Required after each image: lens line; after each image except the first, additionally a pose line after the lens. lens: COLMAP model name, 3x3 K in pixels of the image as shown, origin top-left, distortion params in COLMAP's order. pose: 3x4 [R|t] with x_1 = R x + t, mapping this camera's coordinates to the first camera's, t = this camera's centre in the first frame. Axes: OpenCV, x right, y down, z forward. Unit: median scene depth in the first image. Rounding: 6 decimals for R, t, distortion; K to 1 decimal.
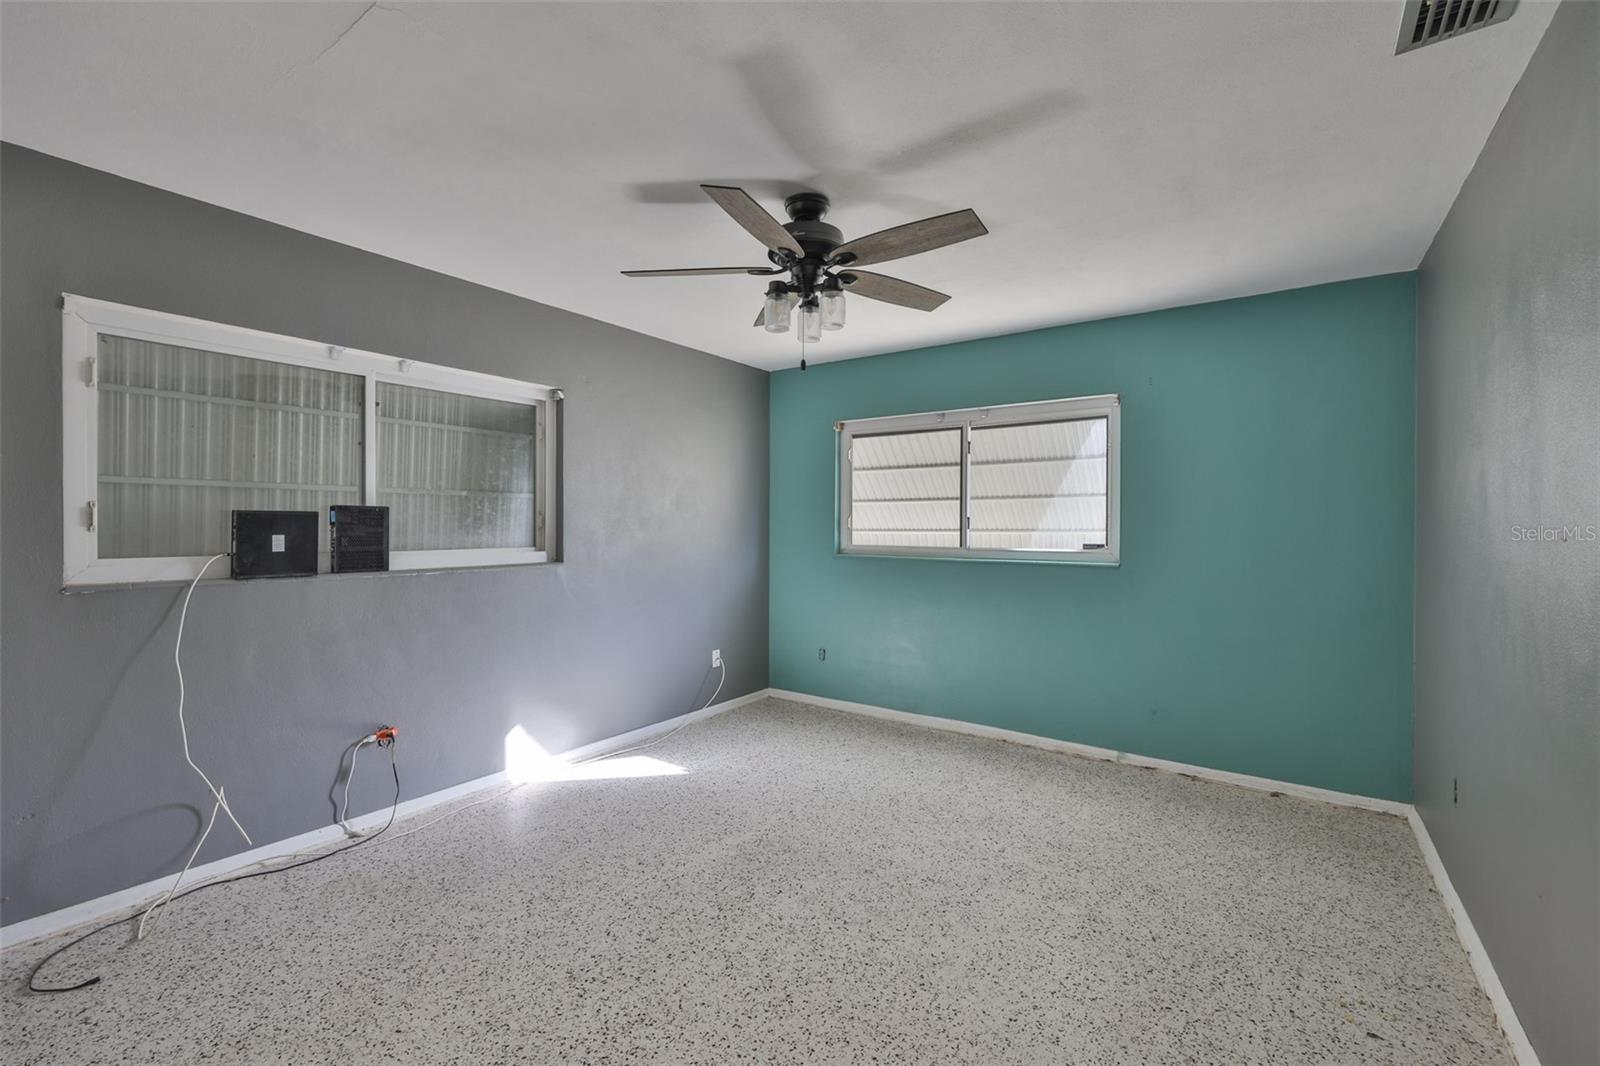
lens RADIAL K [[674.3, 0, 796.3], [0, 674.3, 532.8], [0, 0, 1]] dist [0.000144, -0.000014]
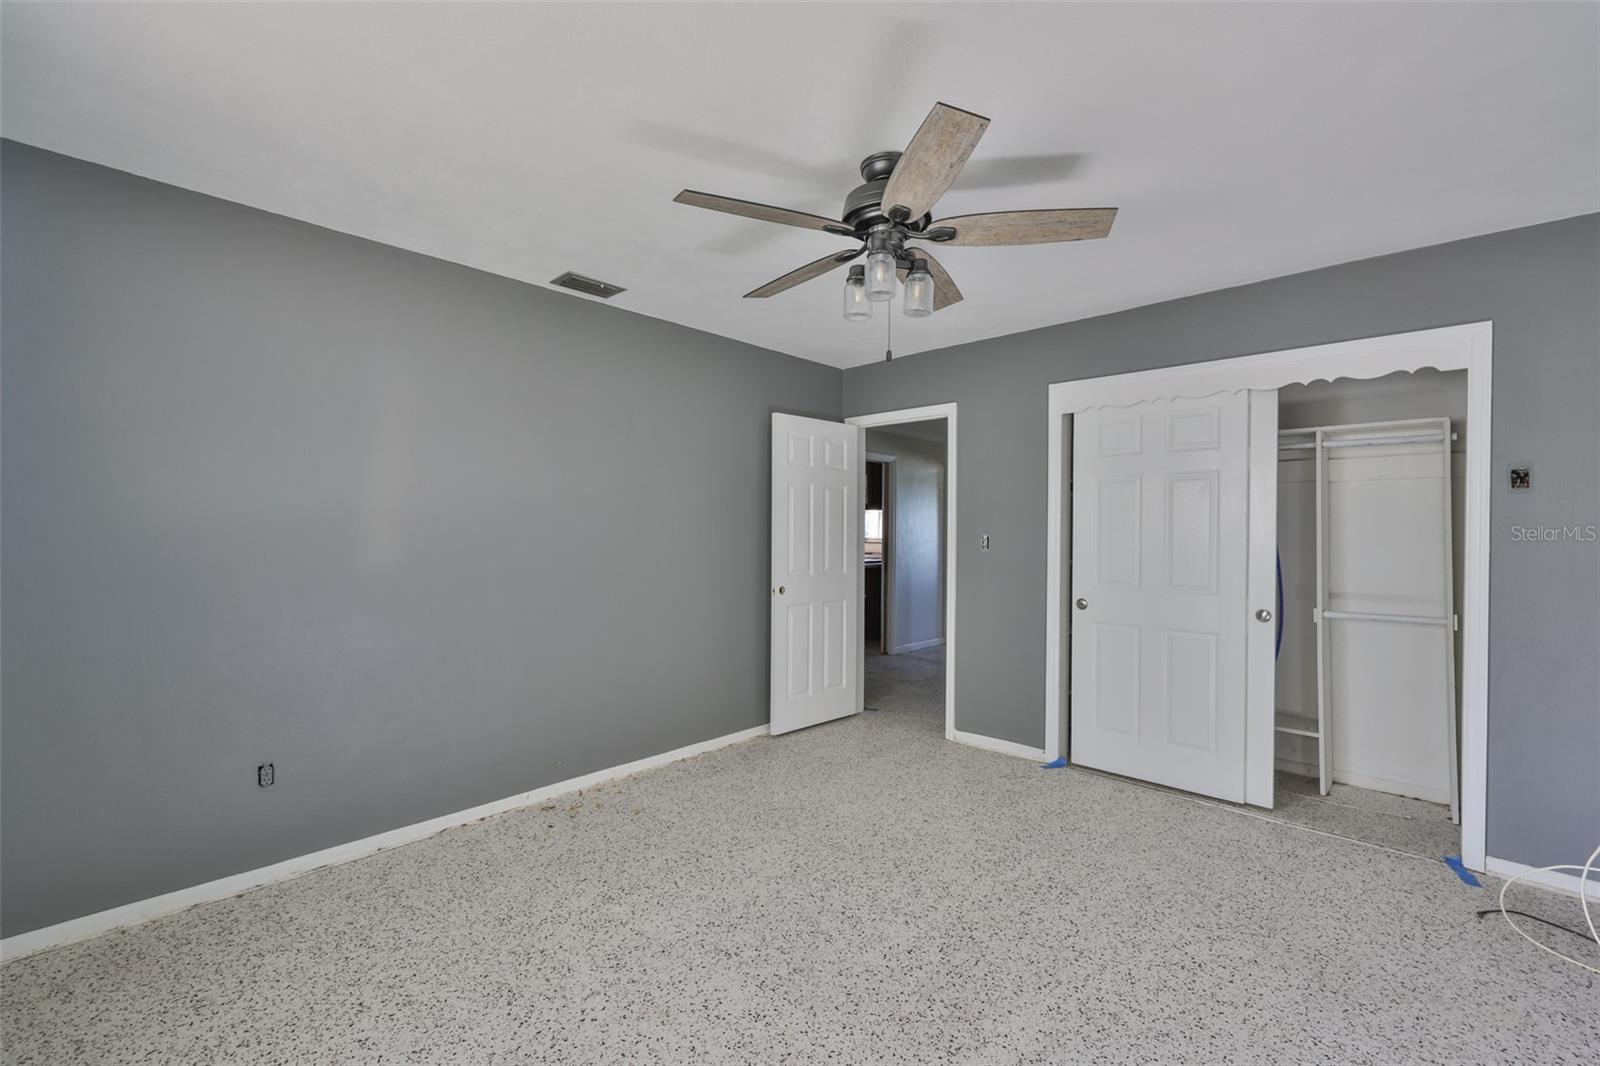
lens RADIAL K [[674.3, 0, 796.3], [0, 674.3, 532.8], [0, 0, 1]] dist [0.000144, -0.000014]
pose [[-0.990120, -0.009786, 0.139880, 0.004344], [-0.007682, 0.999849, 0.015571, -0.021819], [-0.140012, 0.014343, -0.990046, 1.845800]]
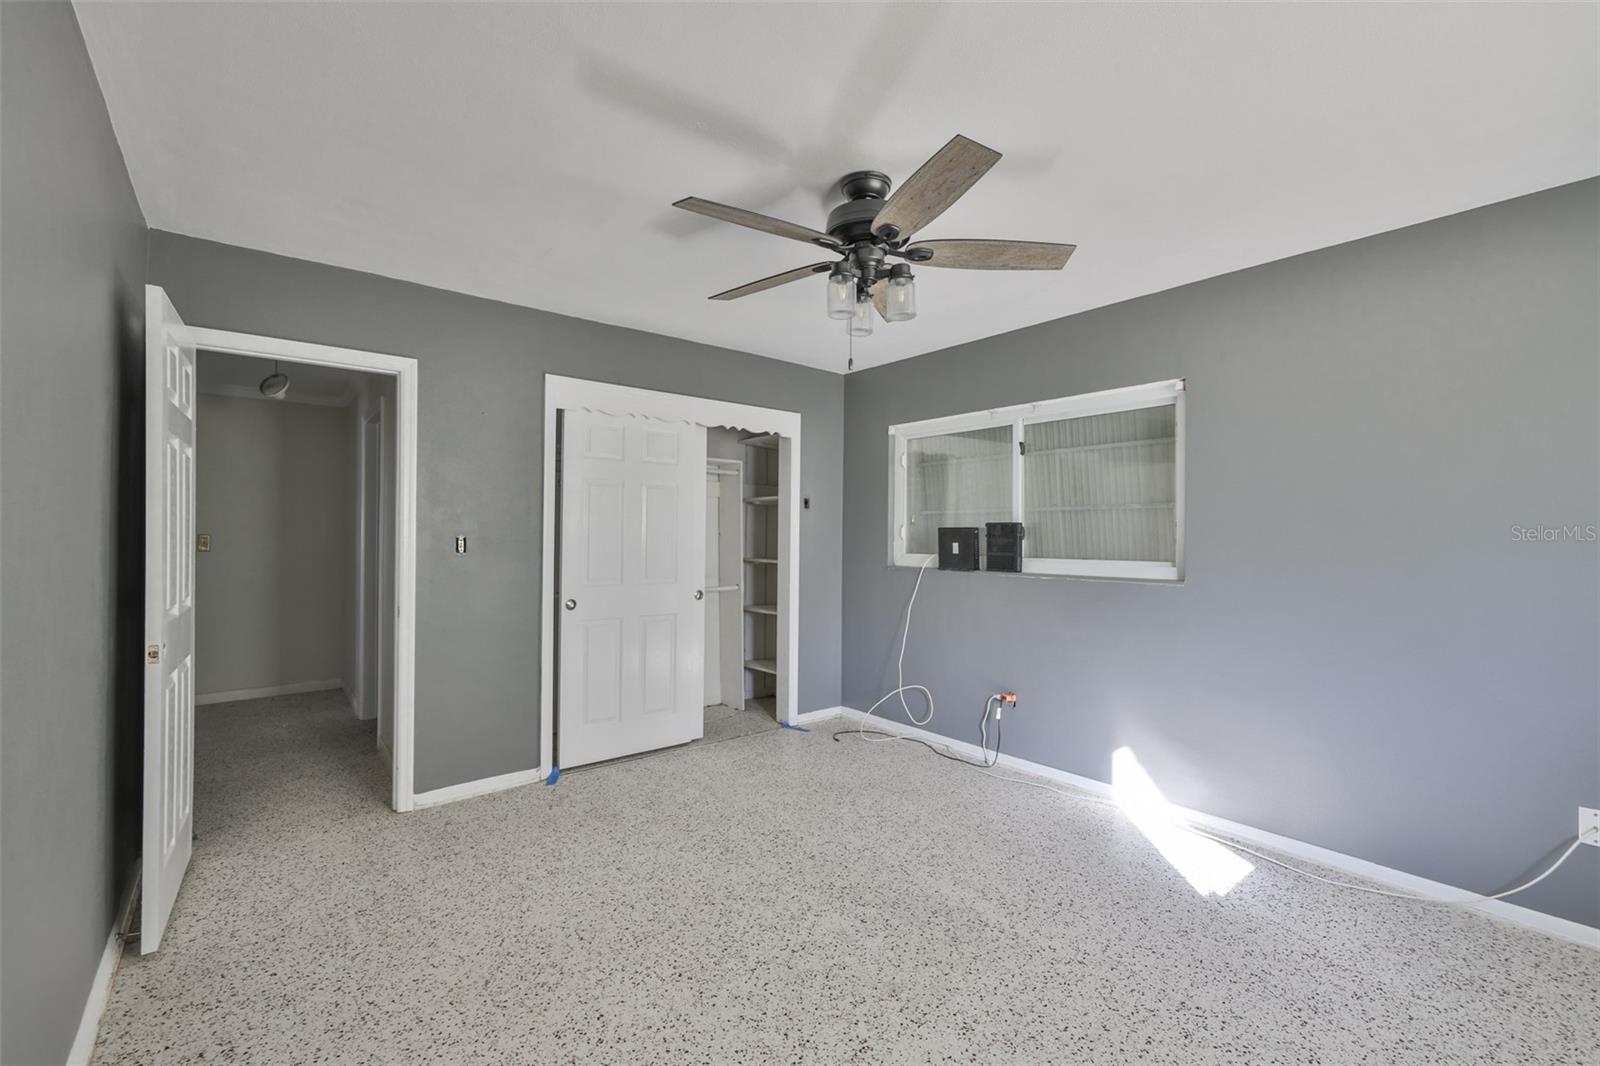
lens RADIAL K [[674.3, 0, 796.3], [0, 674.3, 532.8], [0, 0, 1]] dist [0.000144, -0.000014]
pose [[-0.261056, -0.009332, -0.965279, 0.902739], [-0.019778, 0.999795, -0.004317, -0.006168], [0.965121, 0.017964, -0.261187, 1.126765]]
